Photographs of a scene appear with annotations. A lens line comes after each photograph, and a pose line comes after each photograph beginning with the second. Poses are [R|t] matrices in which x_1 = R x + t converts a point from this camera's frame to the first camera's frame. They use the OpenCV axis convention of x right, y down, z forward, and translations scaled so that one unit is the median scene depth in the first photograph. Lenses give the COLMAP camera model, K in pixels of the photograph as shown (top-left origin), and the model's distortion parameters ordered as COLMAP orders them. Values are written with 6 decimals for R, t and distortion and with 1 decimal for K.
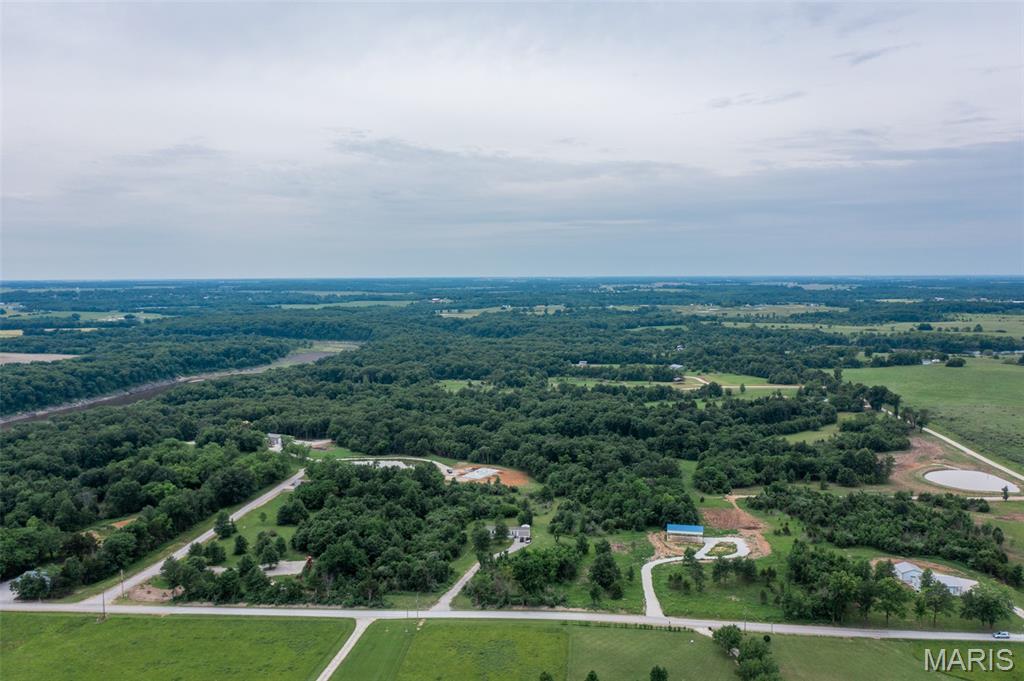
lens RADIAL K [[813.3, 0, 511.0], [0, 813.3, 343.3], [0, 0, 1]] dist [-0.015971, 0.006435]
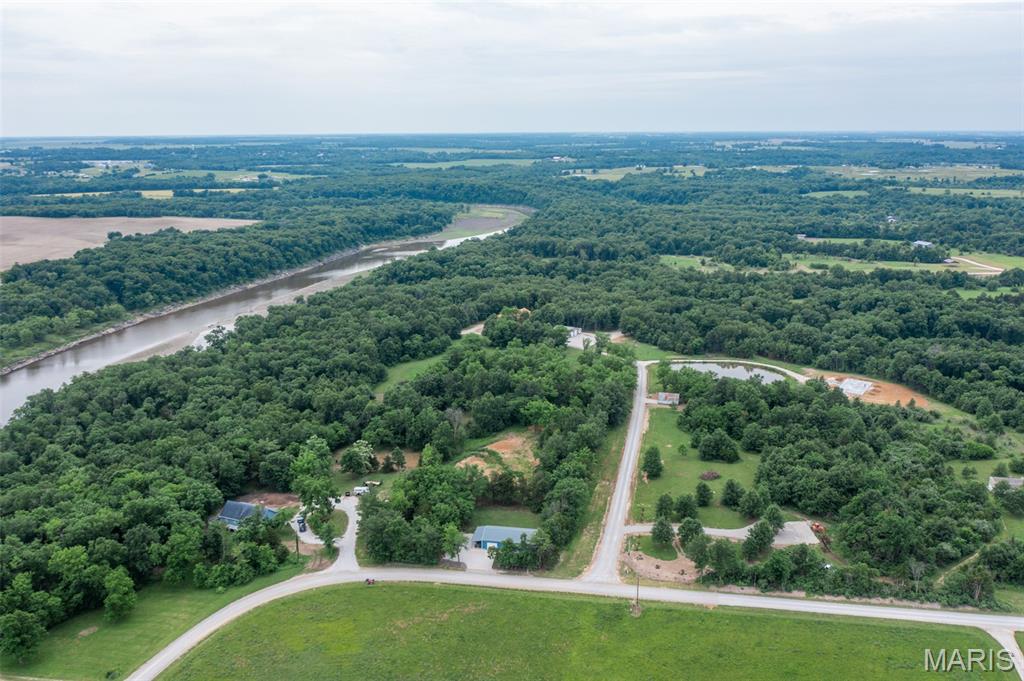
lens RADIAL K [[813.3, 0, 511.0], [0, 813.3, 343.3], [0, 0, 1]] dist [-0.015971, 0.006435]
pose [[0.994445, 0.026153, -0.101953, -0.130737], [-0.008184, 0.984919, 0.172824, -0.011616], [0.104936, -0.171029, 0.979662, 0.061015]]
